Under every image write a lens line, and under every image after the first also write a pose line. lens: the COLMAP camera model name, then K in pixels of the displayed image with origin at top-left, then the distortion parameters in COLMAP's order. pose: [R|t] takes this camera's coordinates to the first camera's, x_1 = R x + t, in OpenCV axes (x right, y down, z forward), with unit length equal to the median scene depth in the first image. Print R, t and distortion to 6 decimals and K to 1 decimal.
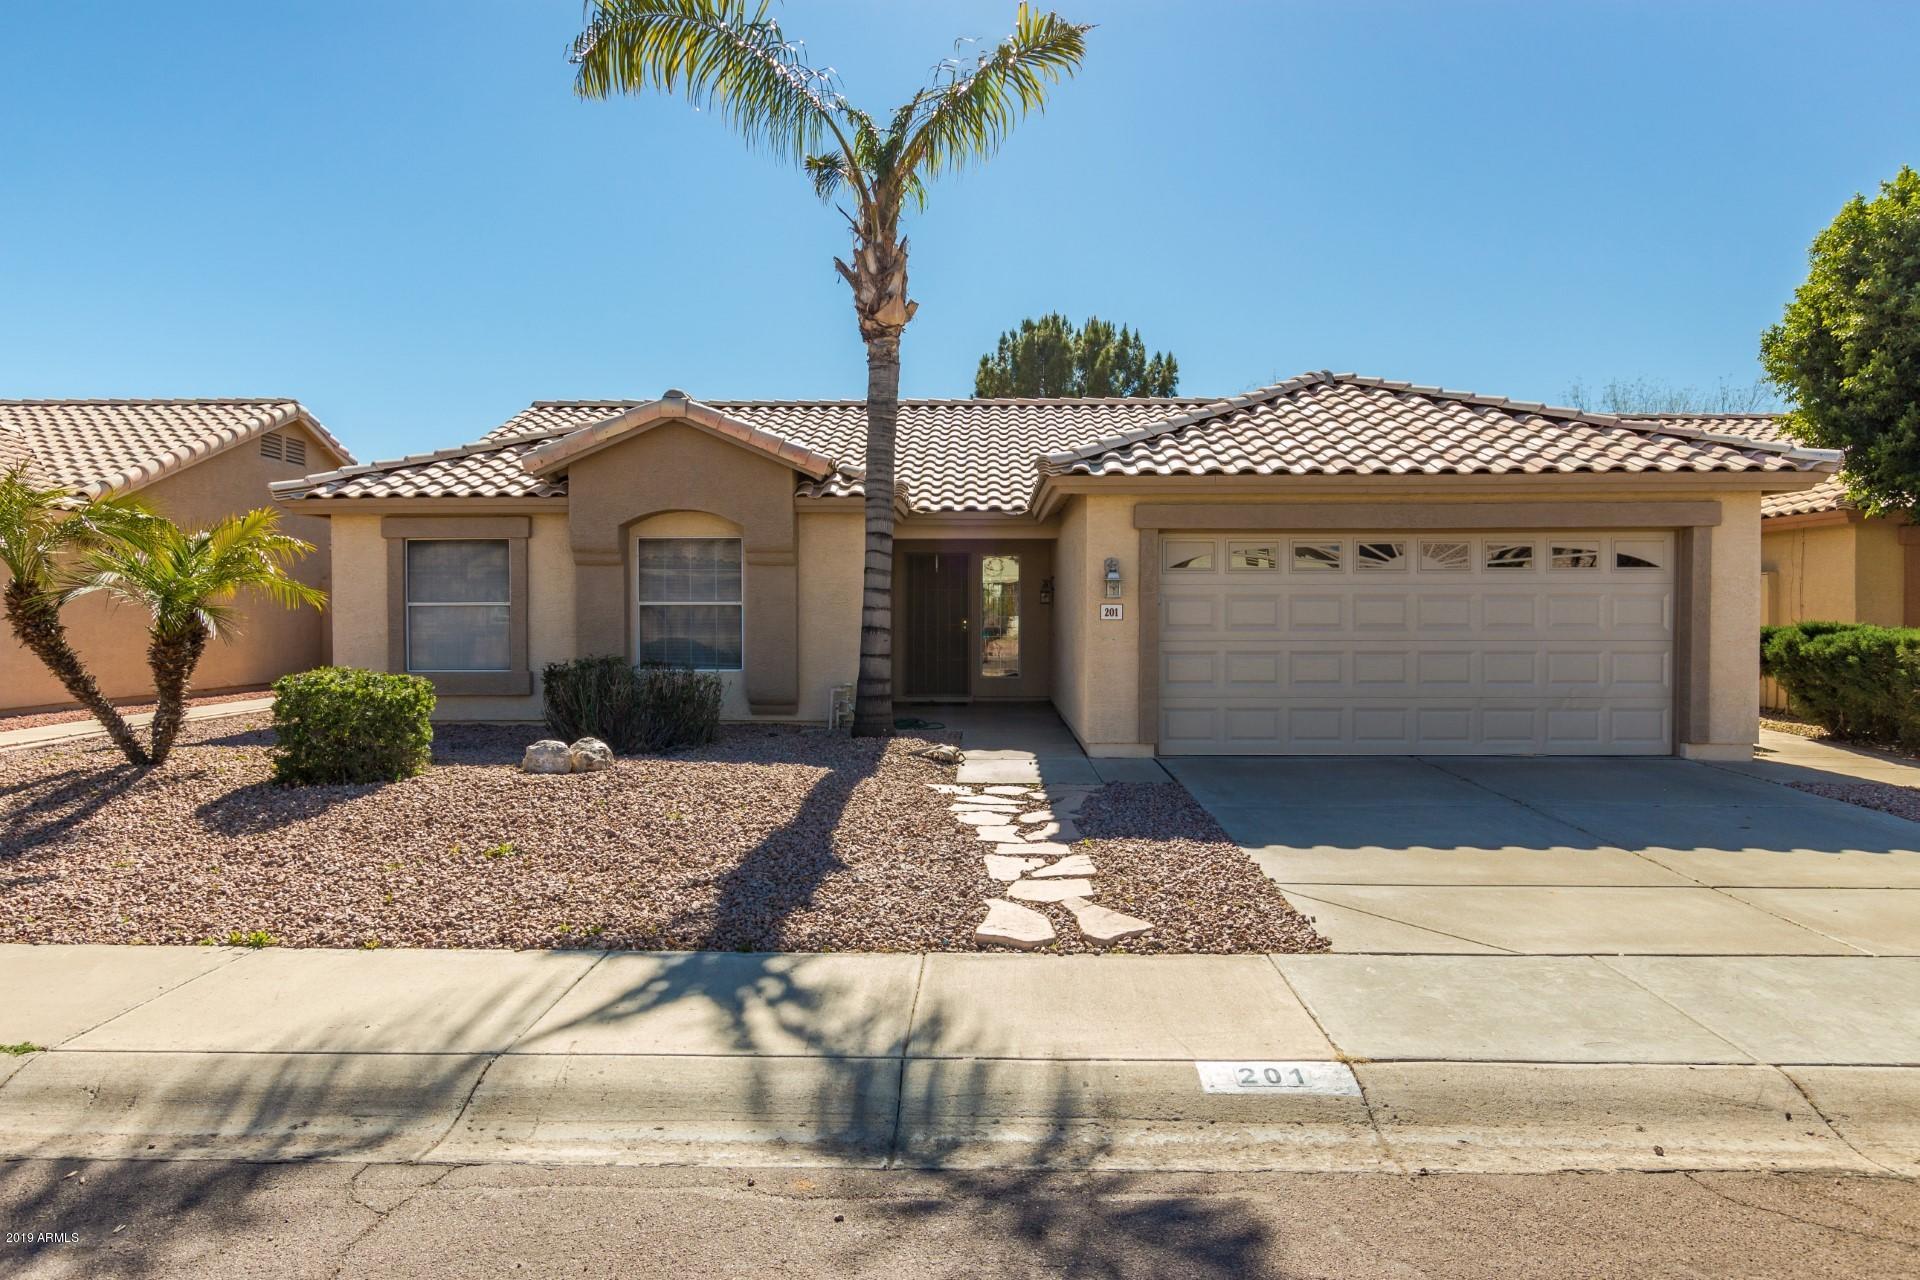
lens RADIAL K [[1150.8, 0, 961.4], [0, 1150.8, 624.4], [0, 0, 1]] dist [0.007285, -0.001892]
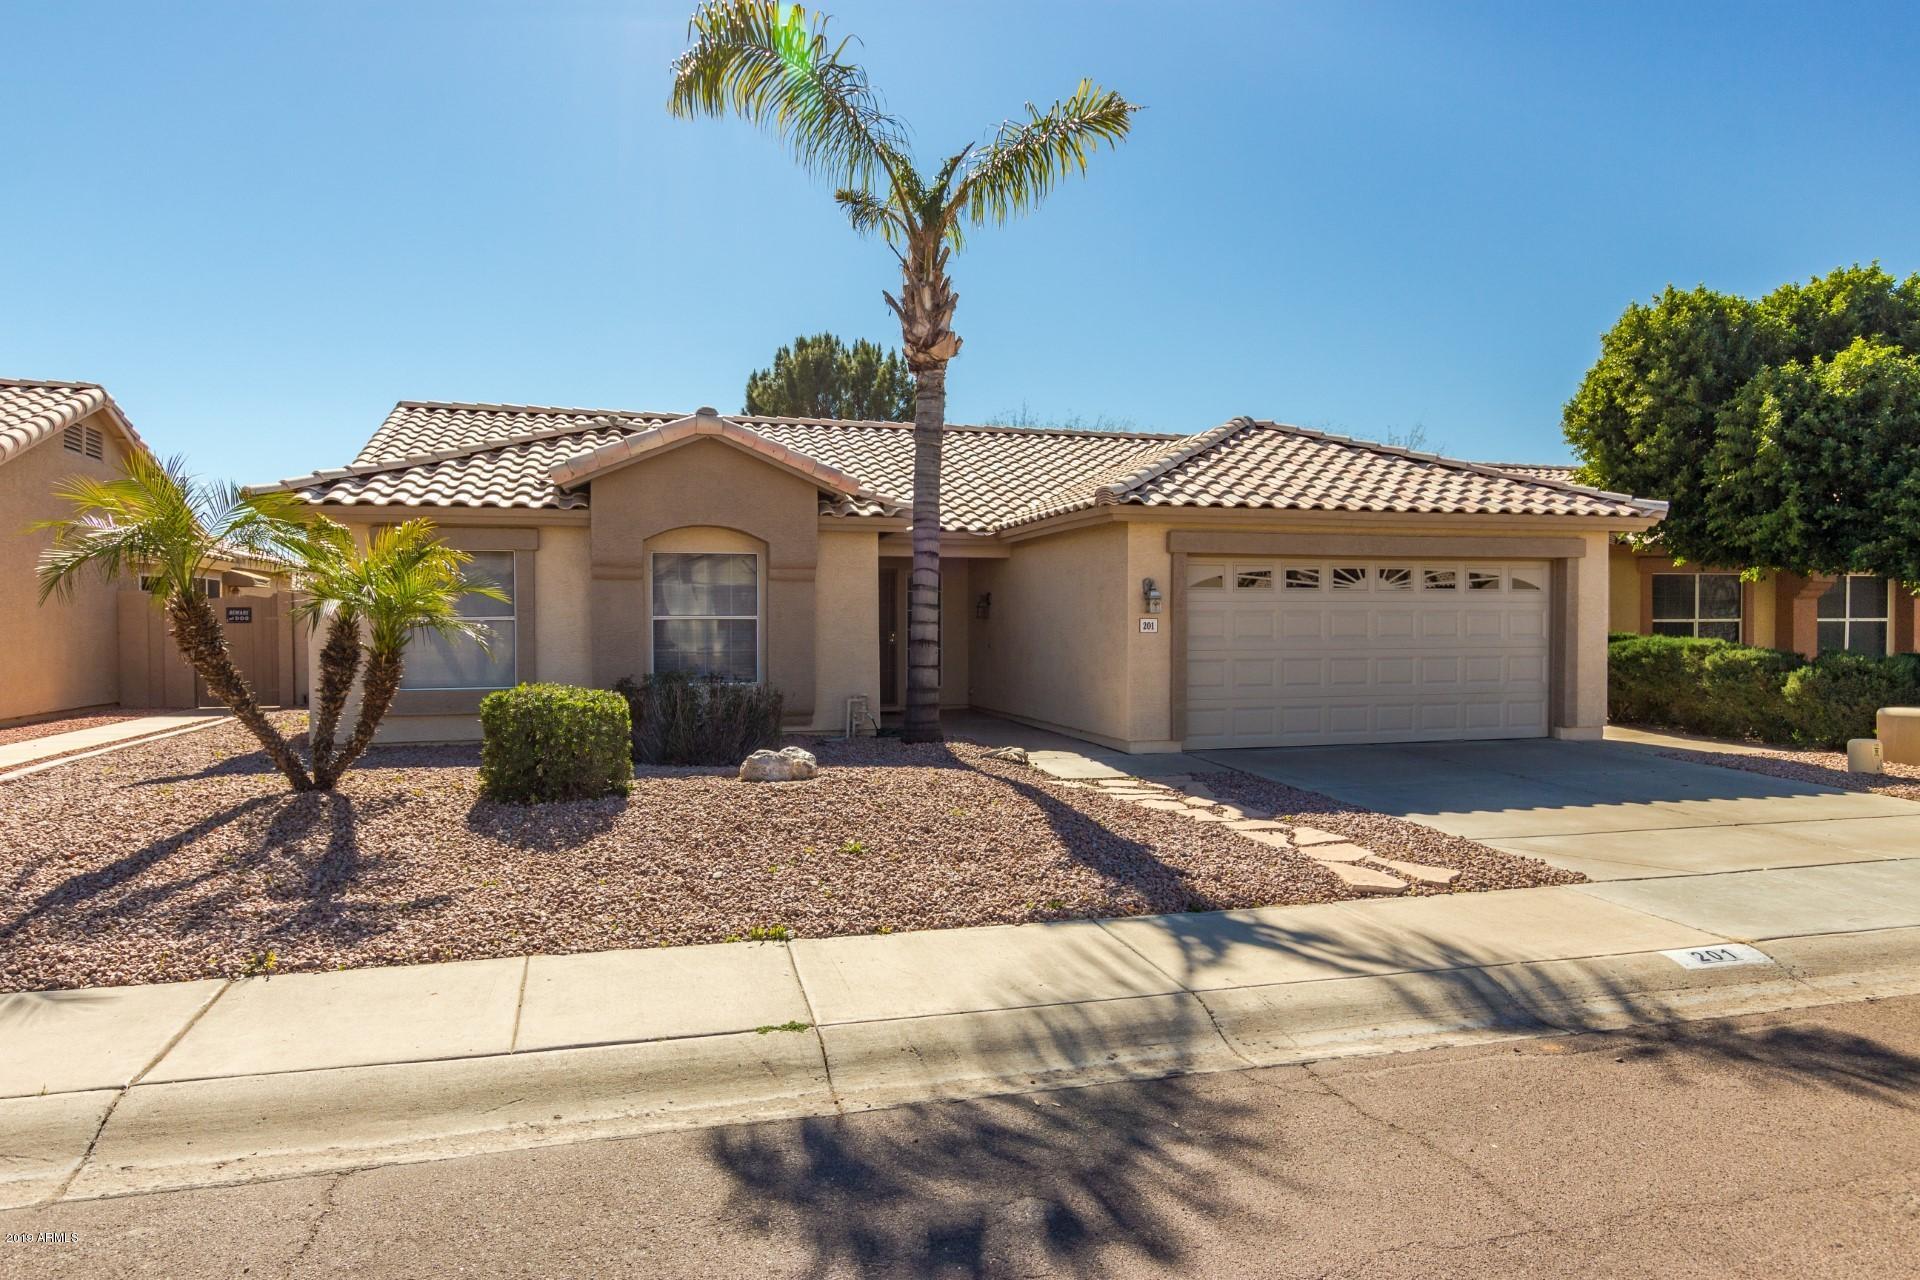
lens RADIAL K [[1143.2, 0, 960.2], [0, 1143.2, 640.6], [0, 0, 1]] dist [0.005421, 0.000442]
pose [[0.960887, -0.005856, 0.276877, -0.359502], [0.005046, 0.999981, 0.003638, -0.000912], [-0.276893, -0.002099, 0.960898, -0.032715]]
